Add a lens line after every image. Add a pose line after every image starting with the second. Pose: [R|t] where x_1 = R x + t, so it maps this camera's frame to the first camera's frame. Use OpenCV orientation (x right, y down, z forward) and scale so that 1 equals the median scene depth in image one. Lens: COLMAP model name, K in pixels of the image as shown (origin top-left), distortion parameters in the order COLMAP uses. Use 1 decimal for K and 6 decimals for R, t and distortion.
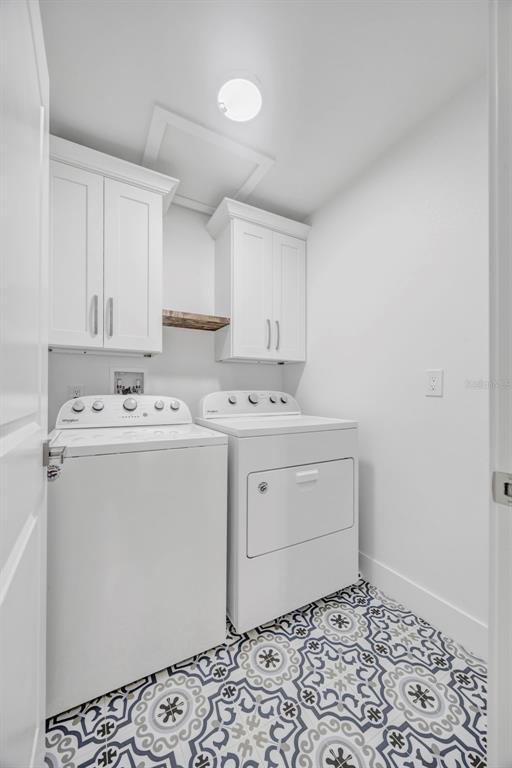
lens RADIAL K [[293.3, 0, 255.5], [0, 293.3, 390.1], [0, 0, 1]] dist [0.004564, 0.000526]
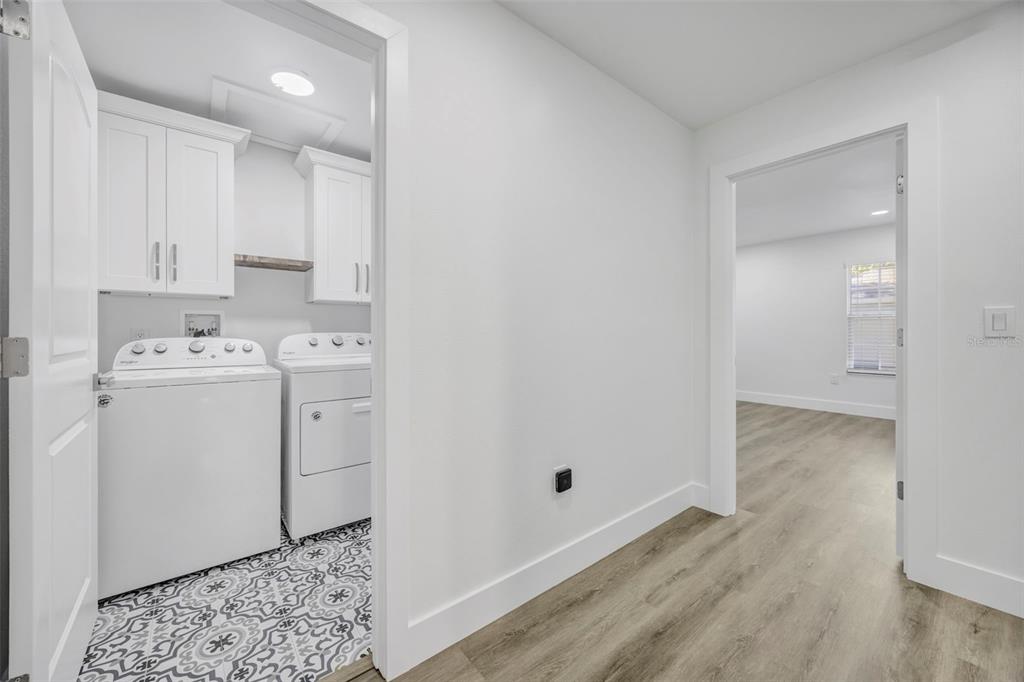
lens RADIAL K [[391.1, 0, 509.4], [0, 391.1, 332.5], [0, 0, 1]] dist [0.004564, 0.000526]
pose [[0.986889, -0.002686, 0.161381, 0.429453], [0.001416, 0.999967, 0.007983, -0.010680], [-0.161397, -0.007650, 0.986860, -0.535748]]
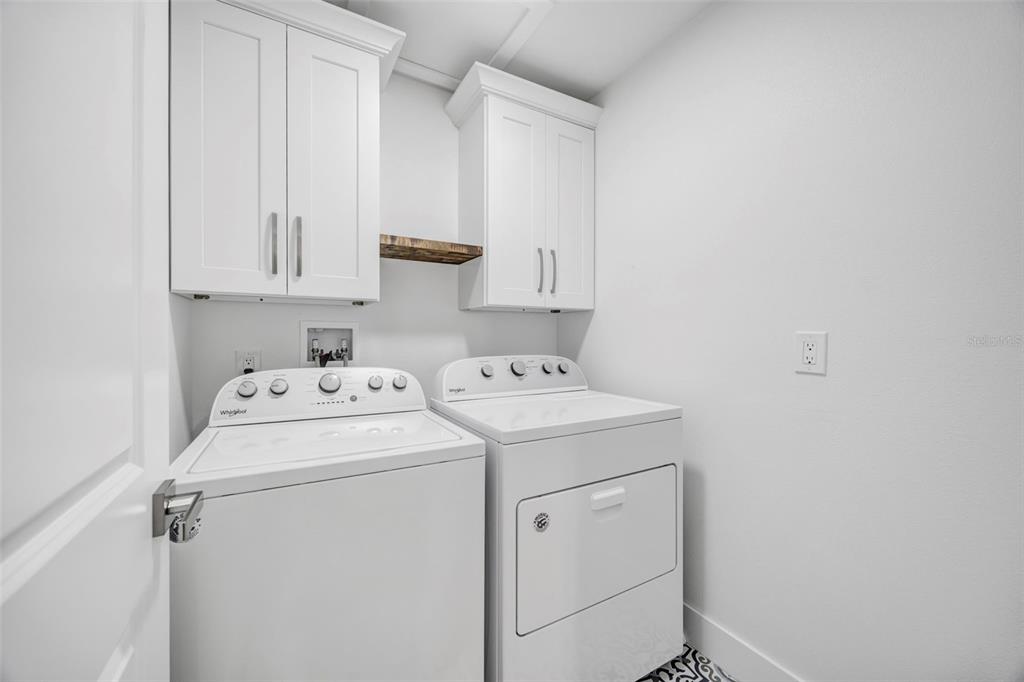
lens RADIAL K [[391.1, 0, 511.3], [0, 391.1, 337.7], [0, 0, 1]] dist [0.004564, 0.000526]
pose [[0.999959, -0.002481, 0.008758, -0.036205], [0.002418, 0.999971, 0.007187, -0.053734], [-0.008775, -0.007166, 0.999936, 0.136226]]
